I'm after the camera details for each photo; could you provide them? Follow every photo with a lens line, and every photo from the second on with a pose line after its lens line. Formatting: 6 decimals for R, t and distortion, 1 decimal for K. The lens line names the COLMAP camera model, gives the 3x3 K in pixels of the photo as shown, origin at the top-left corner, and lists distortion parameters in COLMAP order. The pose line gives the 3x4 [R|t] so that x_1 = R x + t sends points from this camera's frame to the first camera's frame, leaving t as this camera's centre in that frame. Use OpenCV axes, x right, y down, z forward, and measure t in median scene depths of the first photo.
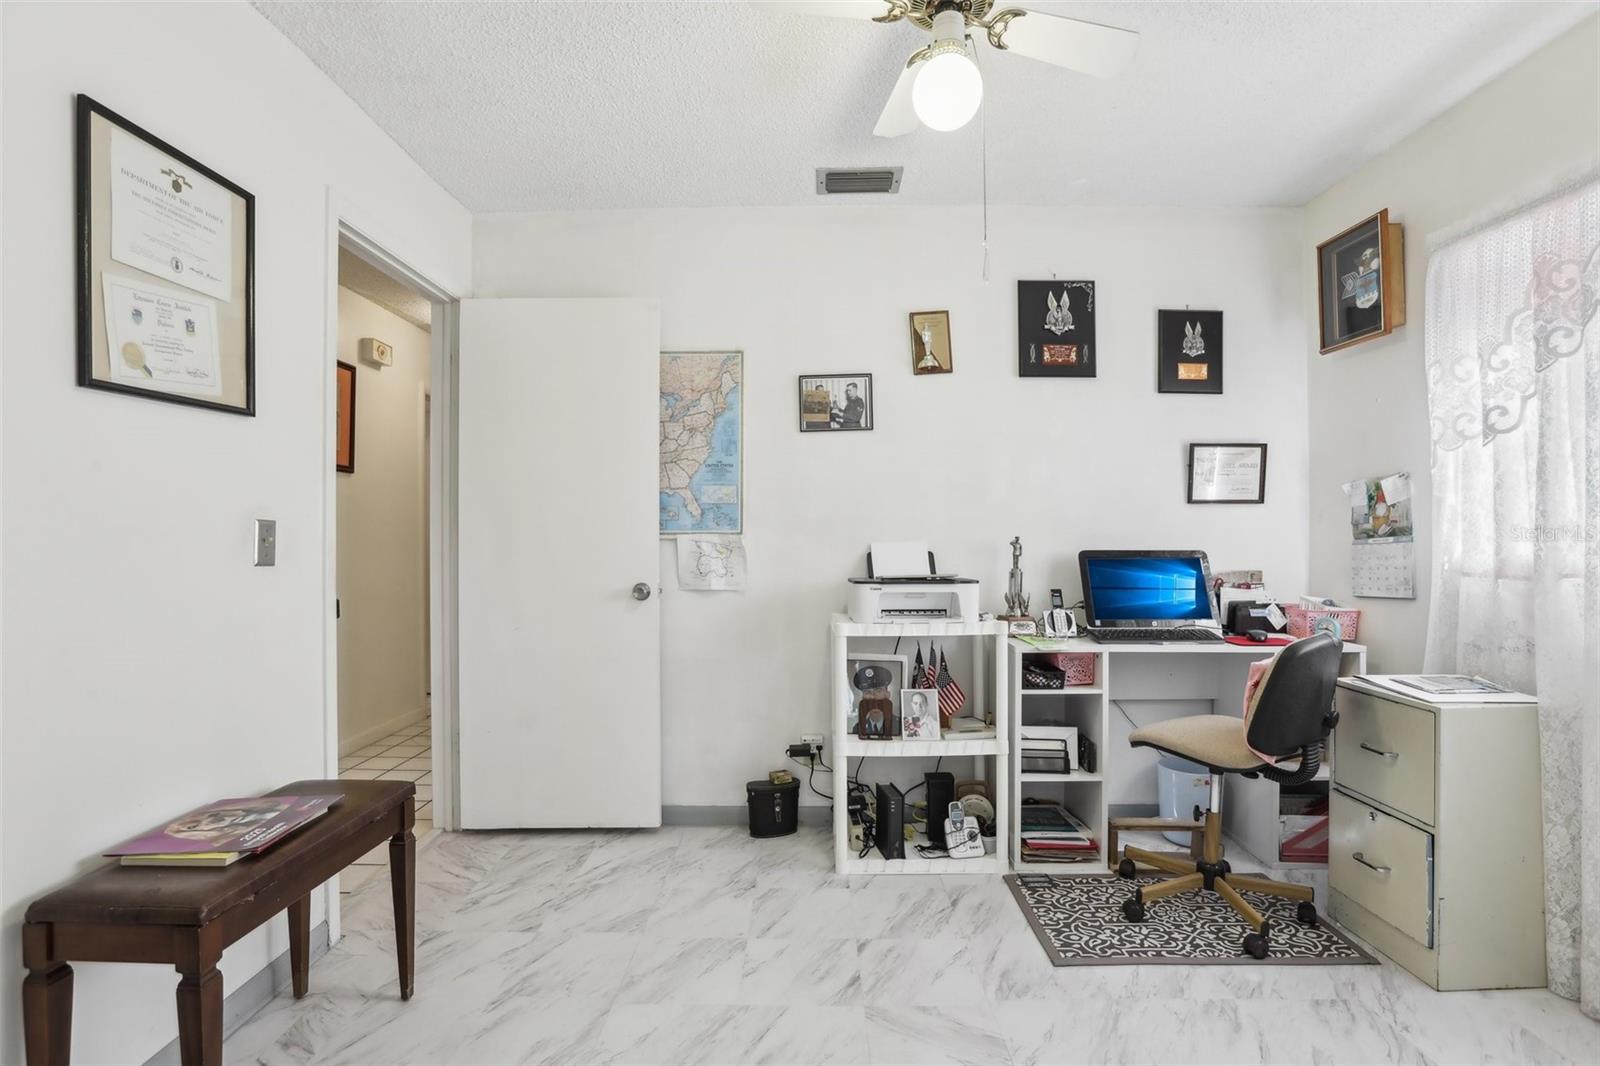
lens RADIAL K [[741.9, 0, 797.9], [0, 741.9, 536.8], [0, 0, 1]] dist [-0.025993, 0.003201]
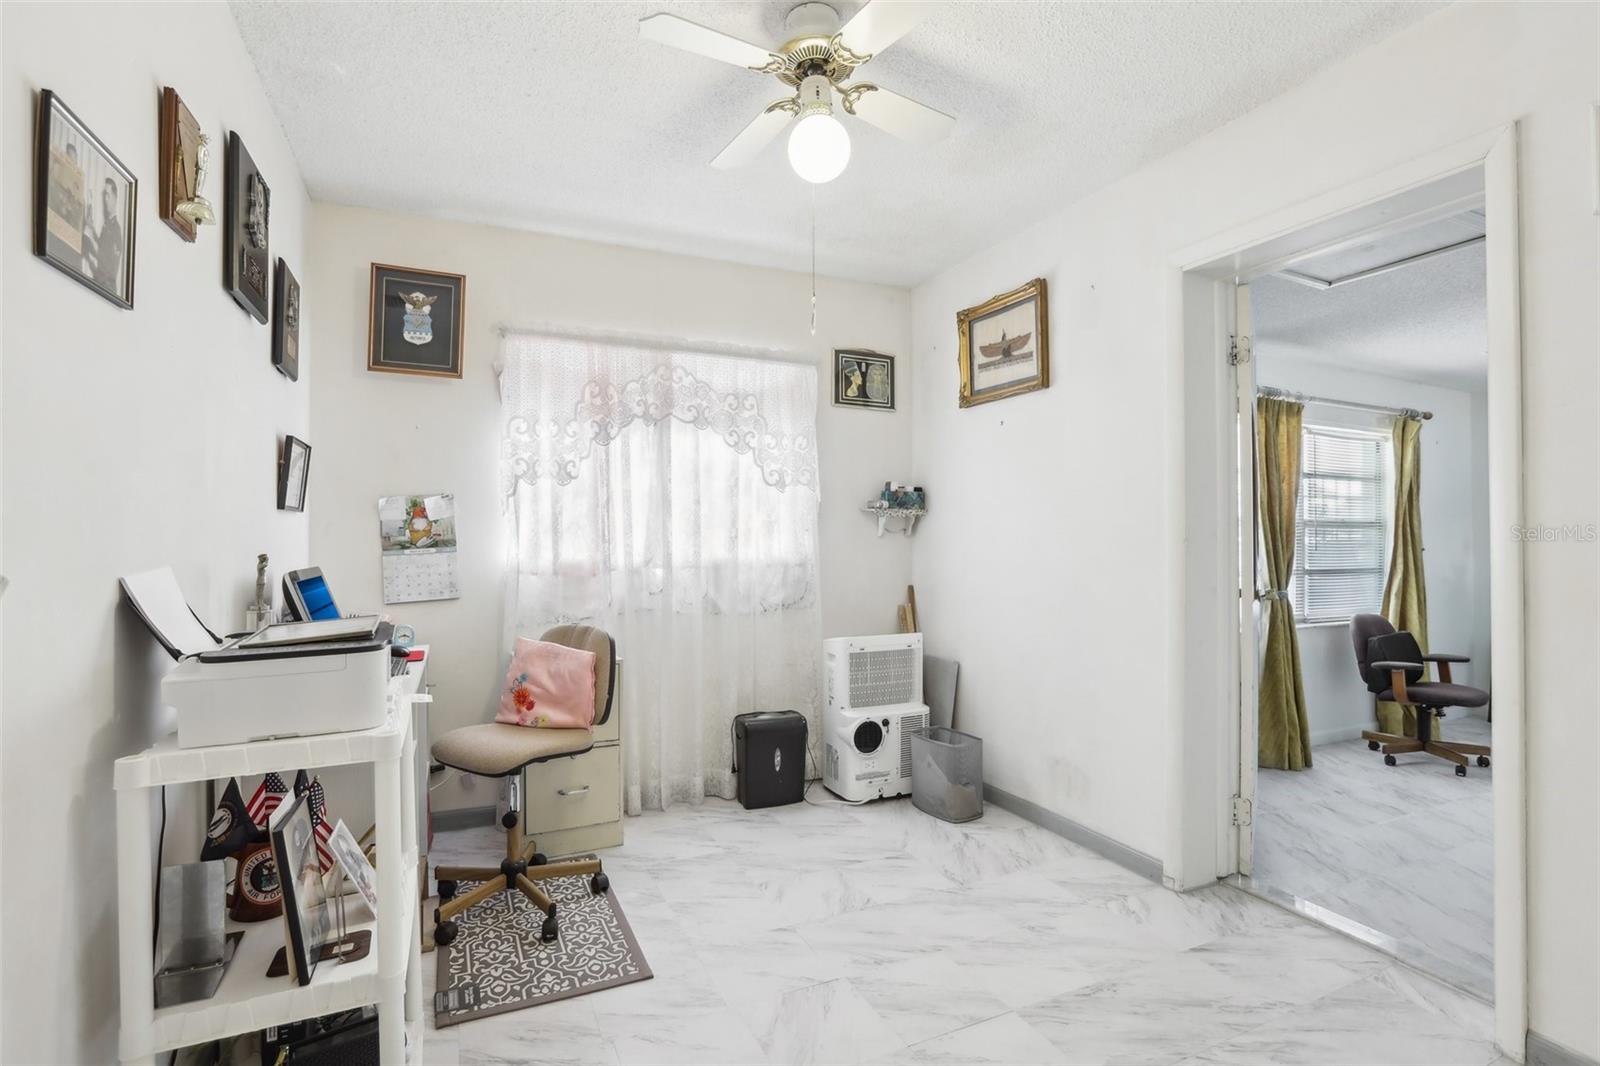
lens RADIAL K [[741.9, 0, 806.6], [0, 741.9, 536.3], [0, 0, 1]] dist [-0.025993, 0.003201]
pose [[-0.426350, 0.005662, 0.904541, -0.511381], [0.004647, 0.999981, -0.004069, -0.010933], [-0.904546, 0.002468, -0.426368, 0.966644]]
